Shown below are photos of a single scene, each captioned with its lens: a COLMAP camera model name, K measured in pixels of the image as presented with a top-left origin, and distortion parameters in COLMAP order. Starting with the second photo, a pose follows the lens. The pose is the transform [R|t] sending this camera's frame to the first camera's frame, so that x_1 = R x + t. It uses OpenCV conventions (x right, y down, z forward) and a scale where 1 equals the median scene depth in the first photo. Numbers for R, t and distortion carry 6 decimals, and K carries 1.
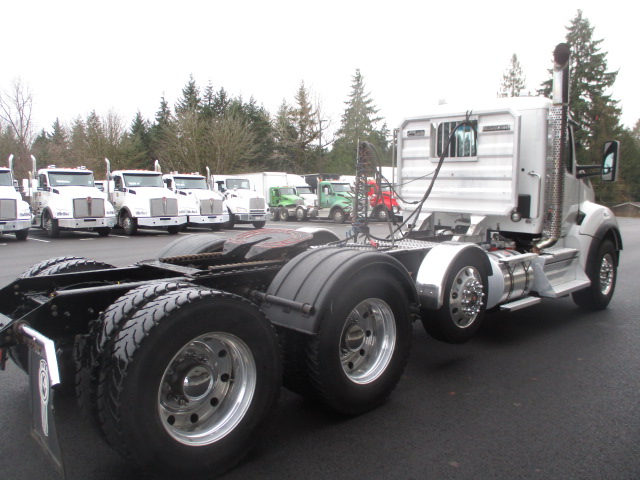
lens RADIAL K [[535.5, 0, 317.1], [0, 535.5, 228.6], [0, 0, 1]] dist [-0.029907, 0.004004]
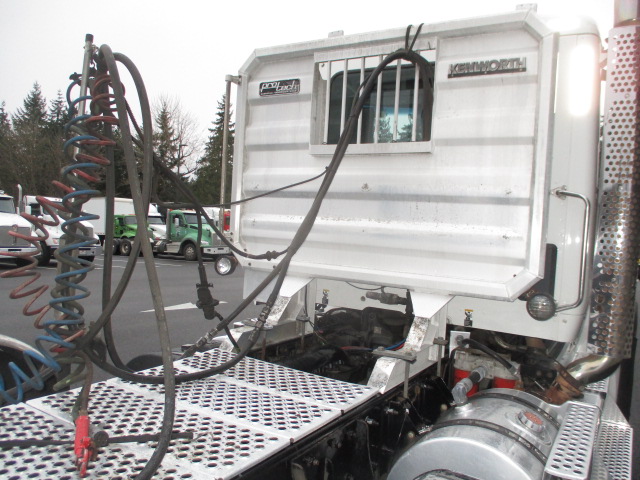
lens RADIAL K [[535.5, 0, 317.1], [0, 535.5, 228.6], [0, 0, 1]] dist [-0.029907, 0.004004]
pose [[0.968234, 0.040028, 0.246823, 0.112699], [-0.024247, 0.997482, -0.066647, -0.039596], [-0.248869, 0.058545, 0.966766, 0.584105]]
